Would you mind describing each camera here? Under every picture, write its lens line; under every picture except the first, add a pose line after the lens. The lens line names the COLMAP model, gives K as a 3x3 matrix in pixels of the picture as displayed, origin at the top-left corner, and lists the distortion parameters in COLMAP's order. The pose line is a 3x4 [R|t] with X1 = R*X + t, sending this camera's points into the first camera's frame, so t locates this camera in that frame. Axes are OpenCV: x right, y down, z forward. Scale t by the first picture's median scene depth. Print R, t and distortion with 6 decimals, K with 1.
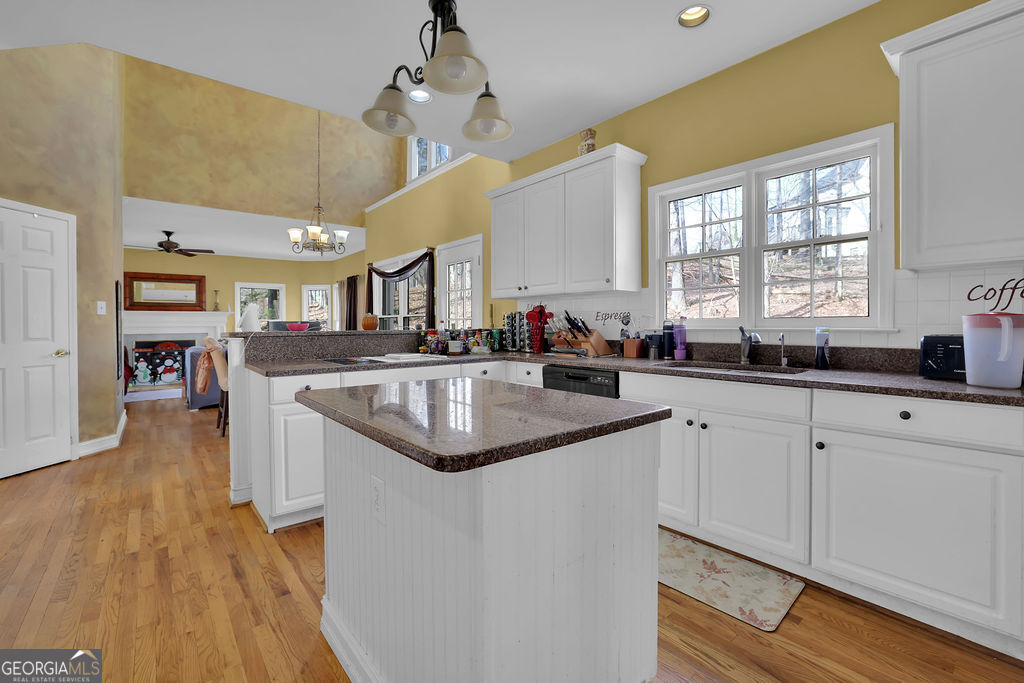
lens RADIAL K [[439.2, 0, 512.2], [0, 439.2, 328.0], [0, 0, 1]] dist [-0.032166, 0.008501]
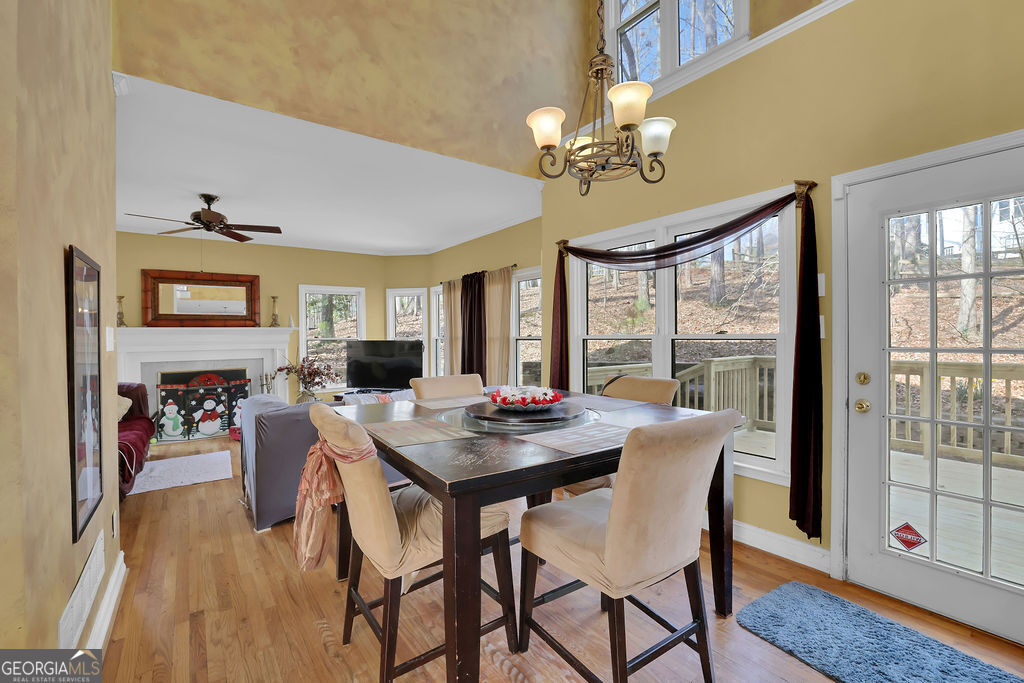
lens RADIAL K [[439.2, 0, 509.5], [0, 439.2, 338.8], [0, 0, 1]] dist [-0.032166, 0.008501]
pose [[0.998223, -0.004694, -0.059396, -0.299287], [0.004717, 0.999989, 0.000251, -0.020284], [0.059394, -0.000530, 0.998234, 0.368245]]
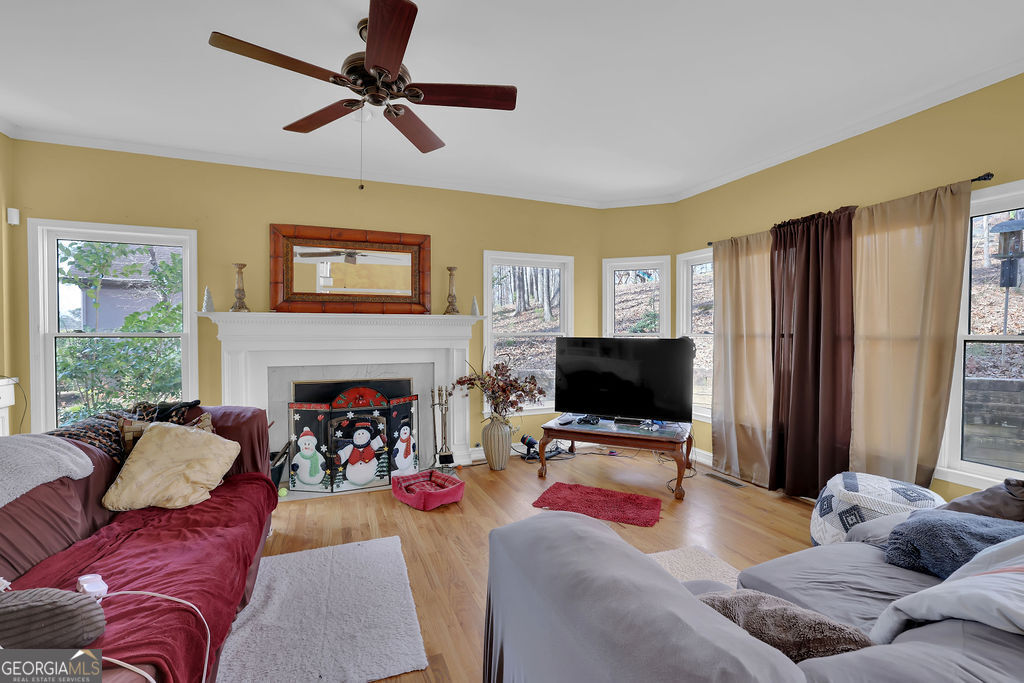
lens RADIAL K [[439.2, 0, 516.5], [0, 439.2, 339.1], [0, 0, 1]] dist [-0.032166, 0.008501]
pose [[0.955770, 0.013927, -0.293787, -0.541201], [-0.010467, 0.999856, 0.013345, -0.022489], [0.293930, -0.009680, 0.955778, 0.655408]]
